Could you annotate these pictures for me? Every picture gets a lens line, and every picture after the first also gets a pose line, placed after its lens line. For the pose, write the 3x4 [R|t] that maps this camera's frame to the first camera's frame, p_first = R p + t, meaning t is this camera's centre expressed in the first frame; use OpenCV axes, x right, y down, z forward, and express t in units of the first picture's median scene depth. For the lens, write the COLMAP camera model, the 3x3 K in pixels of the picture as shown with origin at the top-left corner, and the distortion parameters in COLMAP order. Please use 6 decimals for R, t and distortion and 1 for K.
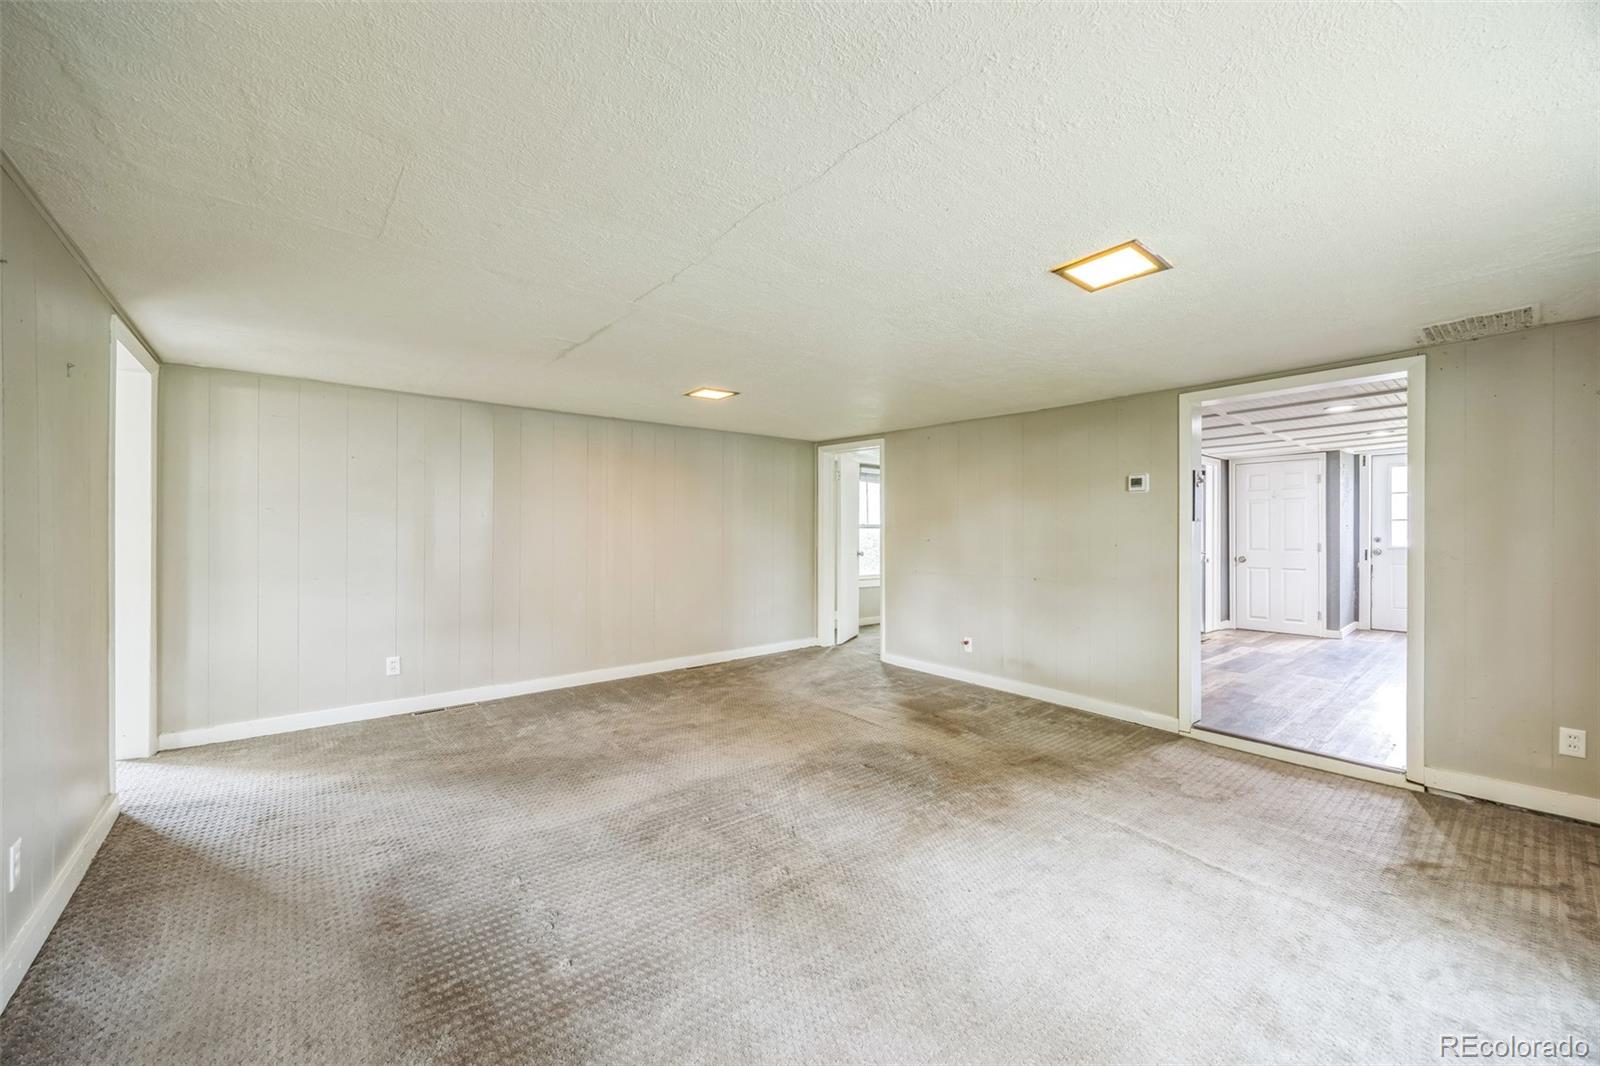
lens RADIAL K [[607.3, 0, 805.2], [0, 607.3, 535.2], [0, 0, 1]] dist [-0.001531, 0.000029]
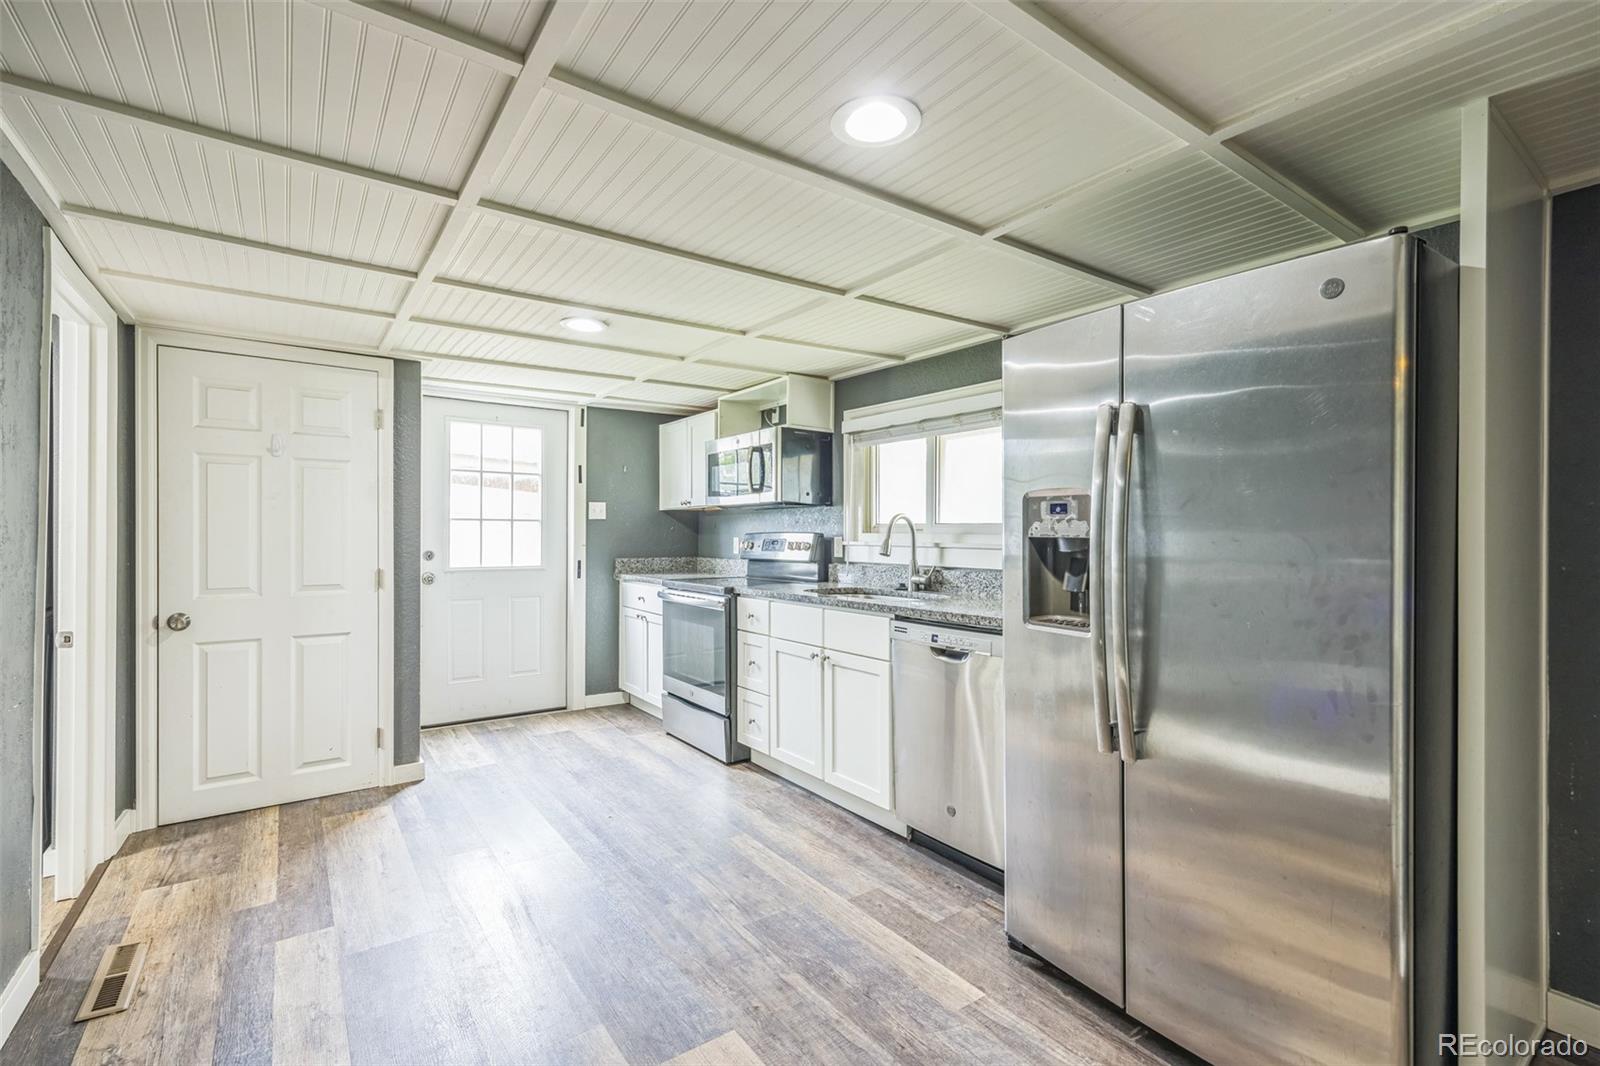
lens RADIAL K [[711.5, 0, 806.8], [0, 711.5, 537.1], [0, 0, 1]] dist [0.001873, 0.000706]
pose [[0.065264, -0.002413, 0.997865, 0.572798], [-0.001907, 0.999995, 0.002543, -0.018060], [-0.997866, -0.002069, 0.065259, 1.046595]]
